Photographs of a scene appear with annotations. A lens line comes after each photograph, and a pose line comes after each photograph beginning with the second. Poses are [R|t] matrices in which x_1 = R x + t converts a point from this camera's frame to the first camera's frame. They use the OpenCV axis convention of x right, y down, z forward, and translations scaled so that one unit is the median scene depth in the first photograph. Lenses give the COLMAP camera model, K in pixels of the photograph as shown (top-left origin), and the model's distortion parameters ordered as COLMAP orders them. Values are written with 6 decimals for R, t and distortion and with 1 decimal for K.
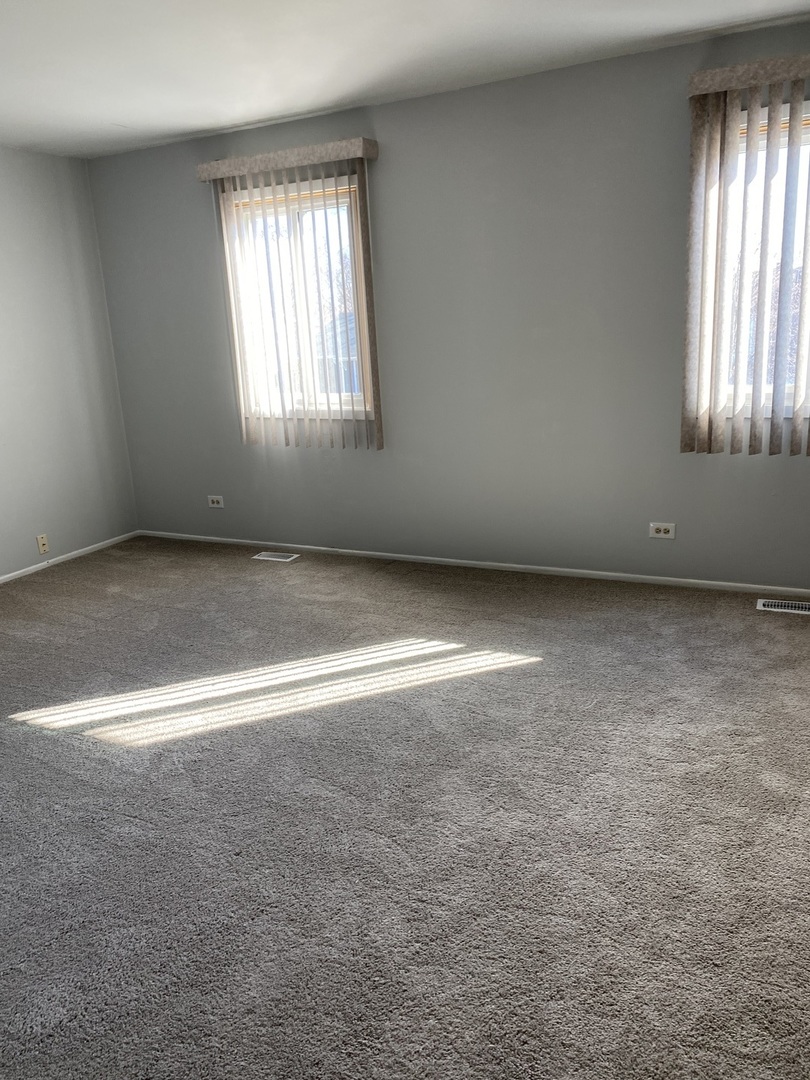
lens RADIAL K [[785.1, 0, 405.0], [0, 785.1, 540.0], [0, 0, 1]] dist [0.001246, -0.034003]
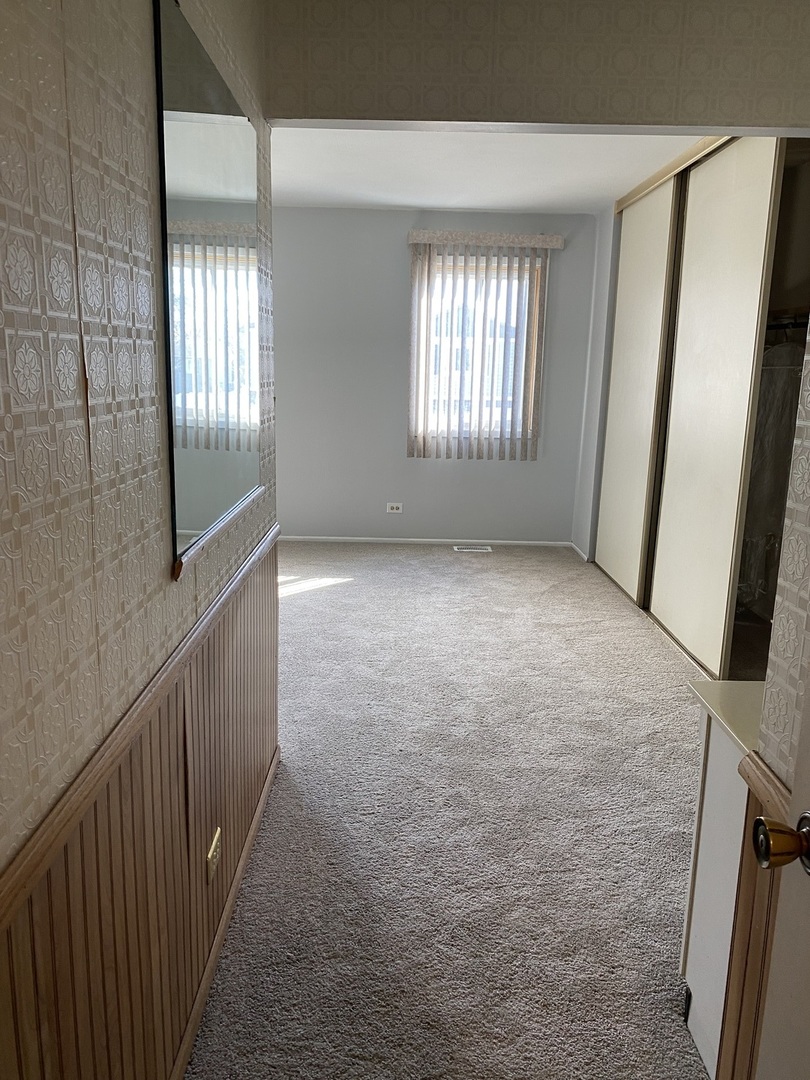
lens RADIAL K [[815.7, 0, 405.0], [0, 815.7, 540.0], [0, 0, 1]] dist [0.079652, -0.000045]
pose [[0.873684, -0.025423, 0.485830, -0.509637], [0.053527, 0.997594, -0.044057, 0.141777], [-0.483541, 0.064497, 0.872942, -0.487876]]
